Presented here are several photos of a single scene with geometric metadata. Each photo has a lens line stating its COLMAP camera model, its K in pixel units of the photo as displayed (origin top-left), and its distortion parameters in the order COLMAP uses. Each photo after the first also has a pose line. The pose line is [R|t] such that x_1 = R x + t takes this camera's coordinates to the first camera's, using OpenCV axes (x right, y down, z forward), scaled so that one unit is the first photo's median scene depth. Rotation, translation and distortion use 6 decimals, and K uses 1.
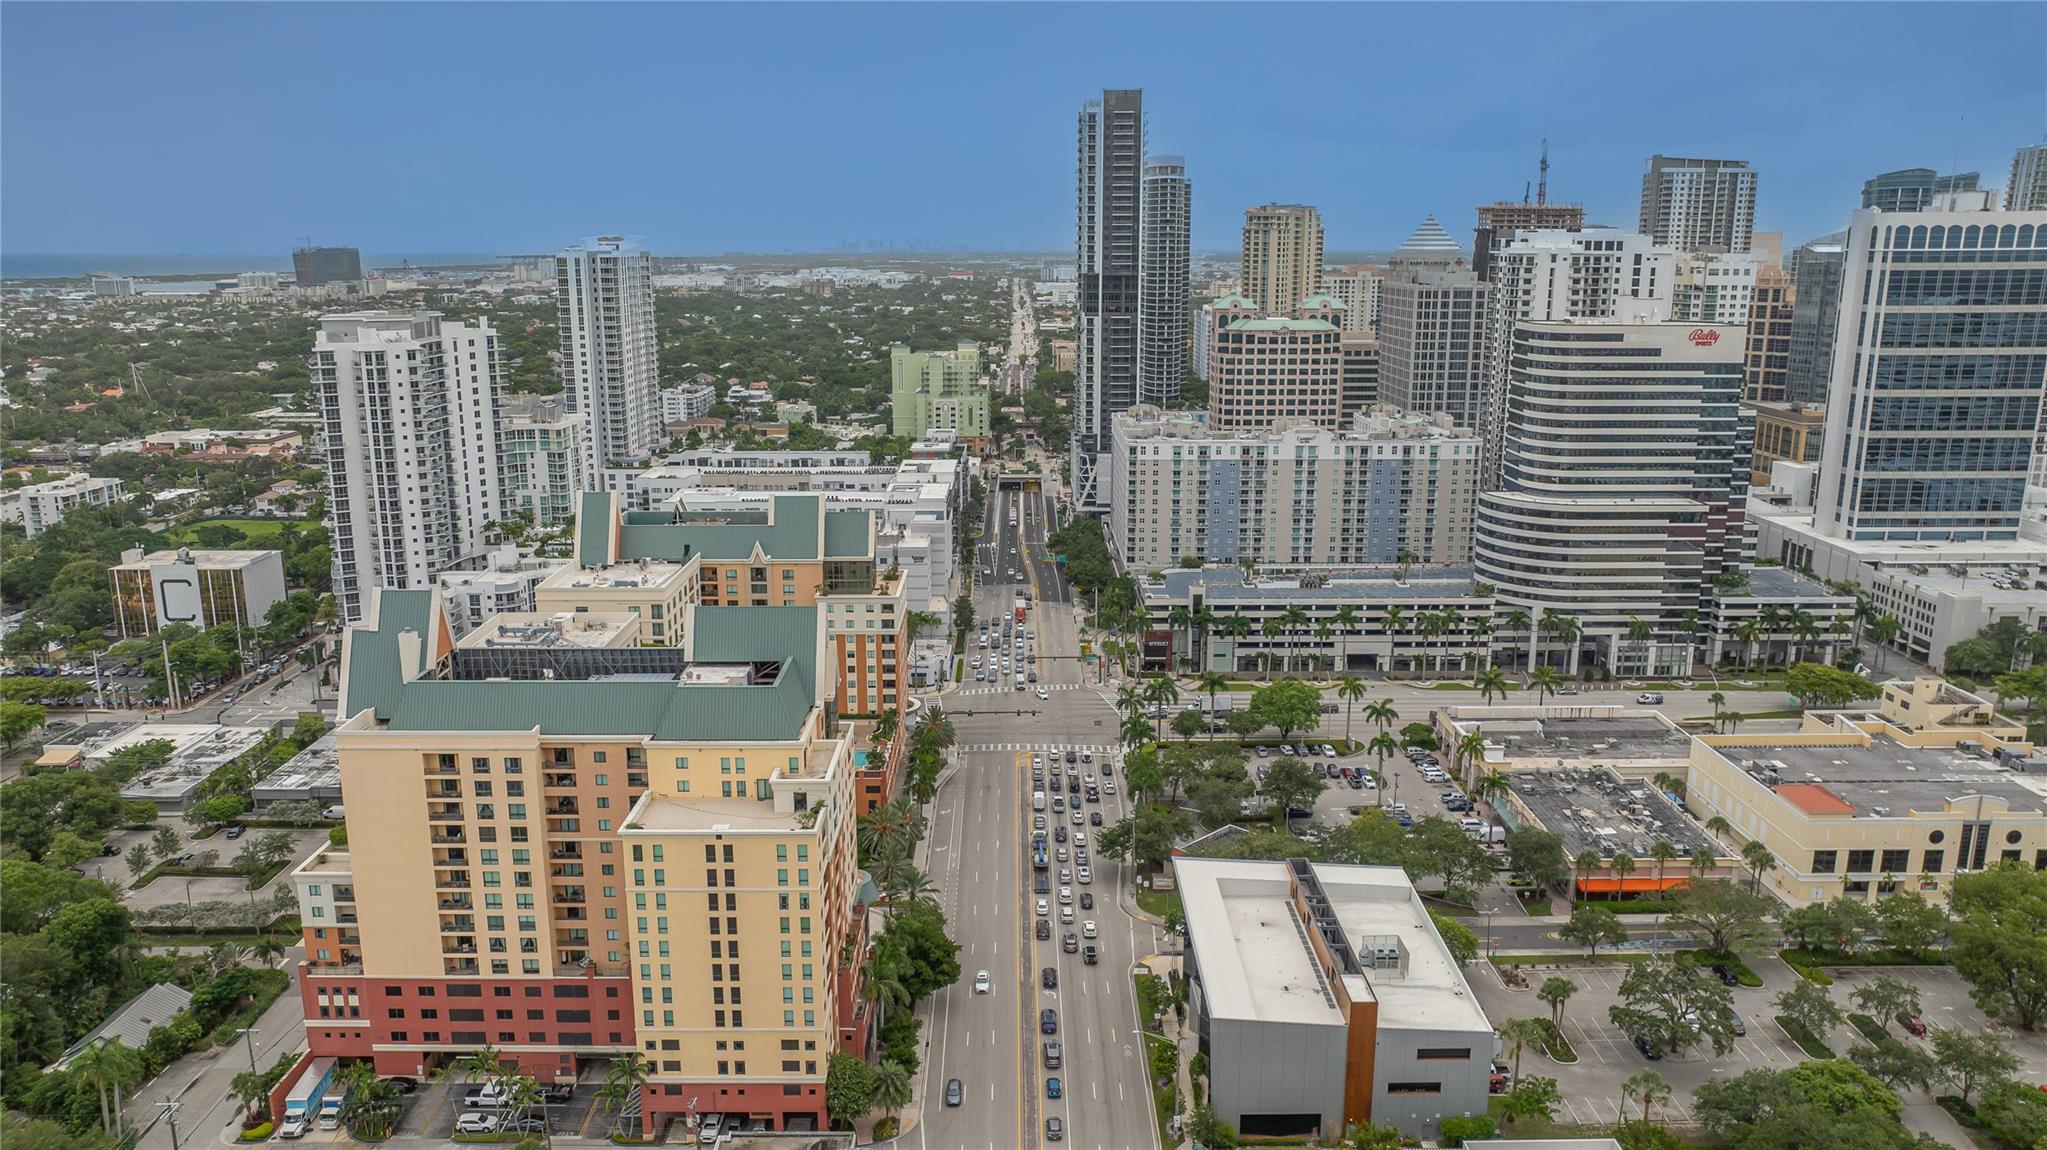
lens RADIAL K [[1437.9, 0, 1023.5], [0, 1437.9, 575.0], [0, 0, 1]] dist [0.004939, -0.007723]
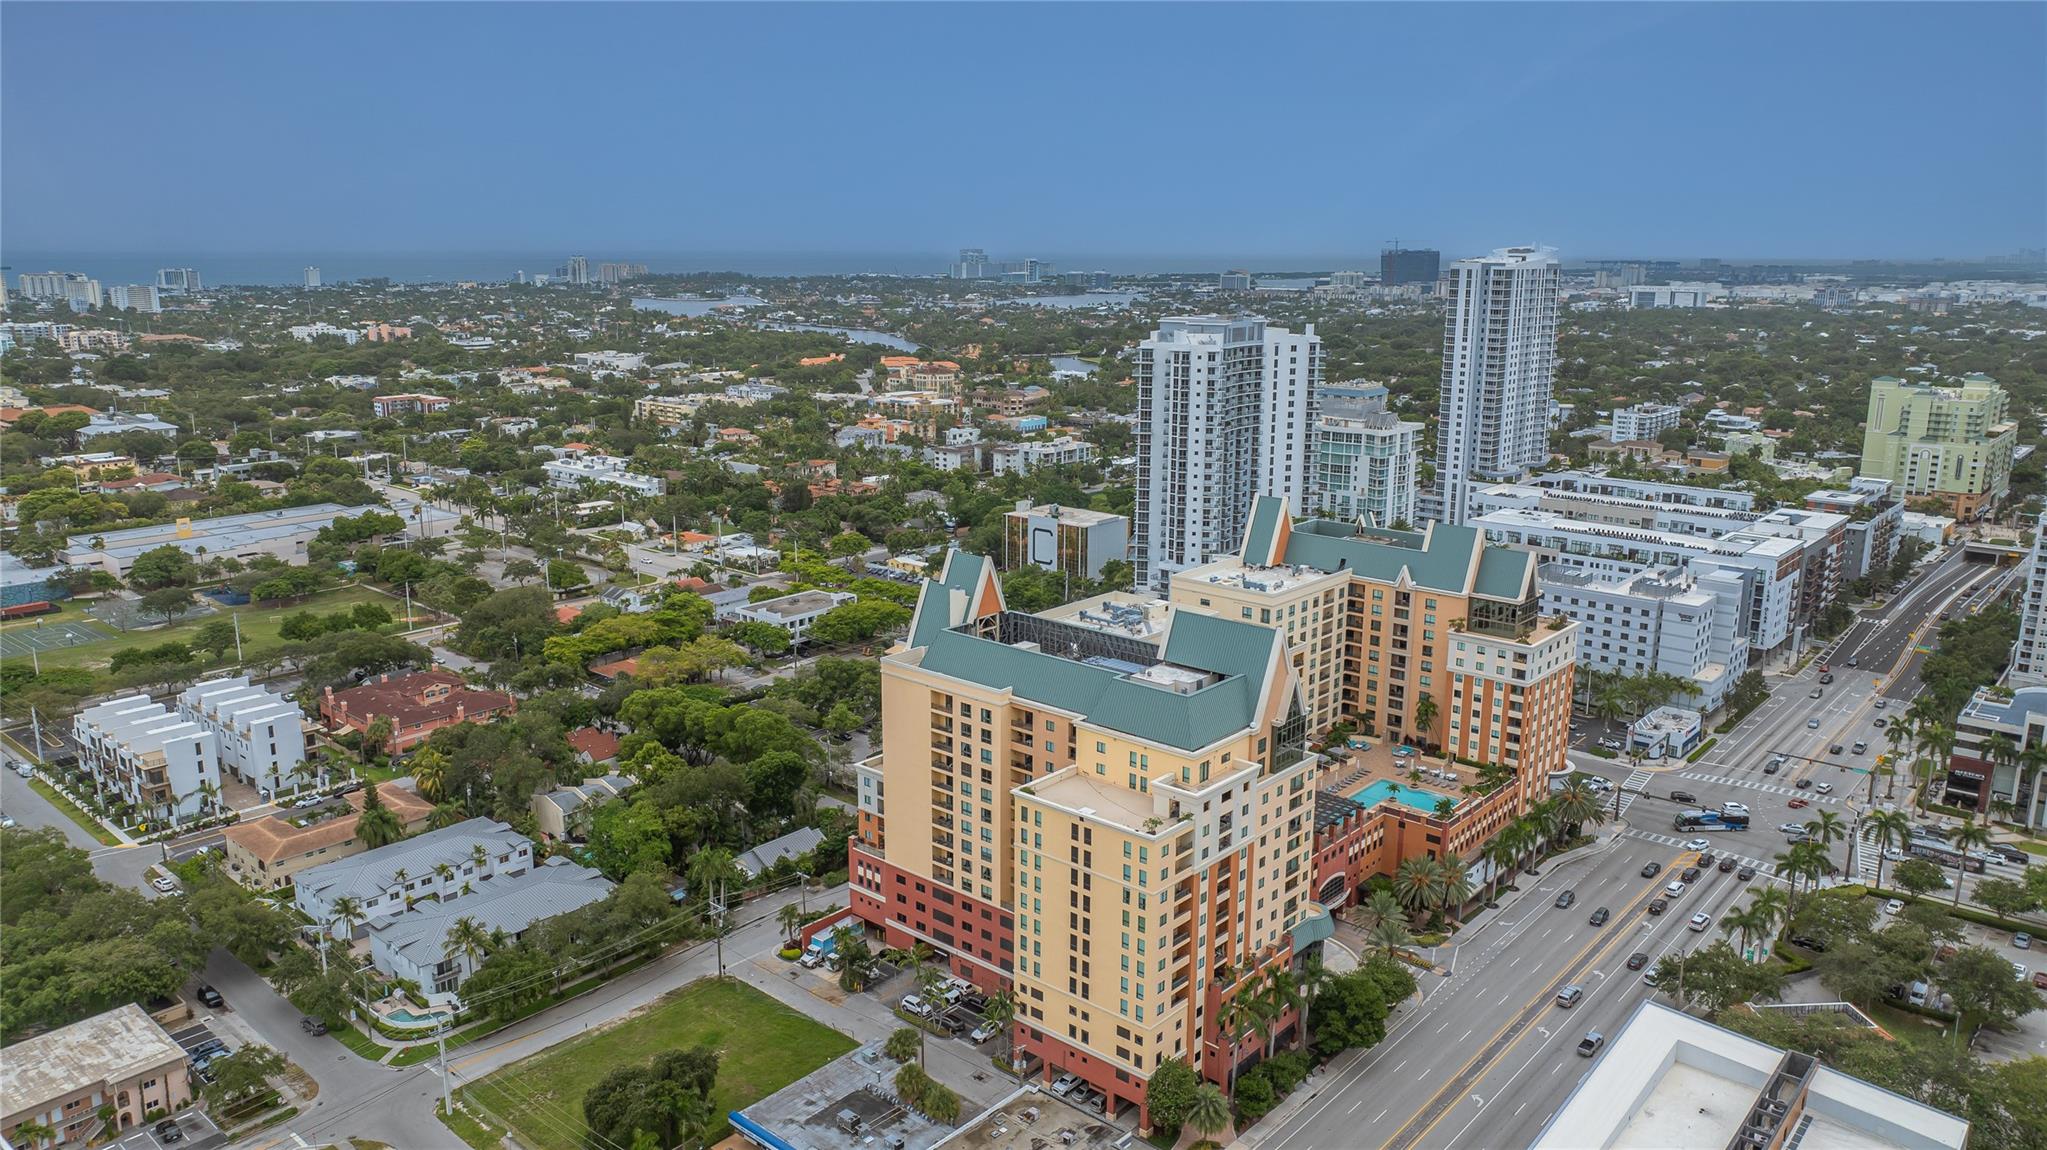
lens RADIAL K [[1437.9, 0, 1023.5], [0, 1437.9, 575.0], [0, 0, 1]] dist [0.004939, -0.007723]
pose [[0.761722, 0.153757, -0.629395, 0.236562], [-0.155685, 0.986408, 0.052555, -0.028115], [0.628921, 0.057956, 0.775306, 0.073143]]
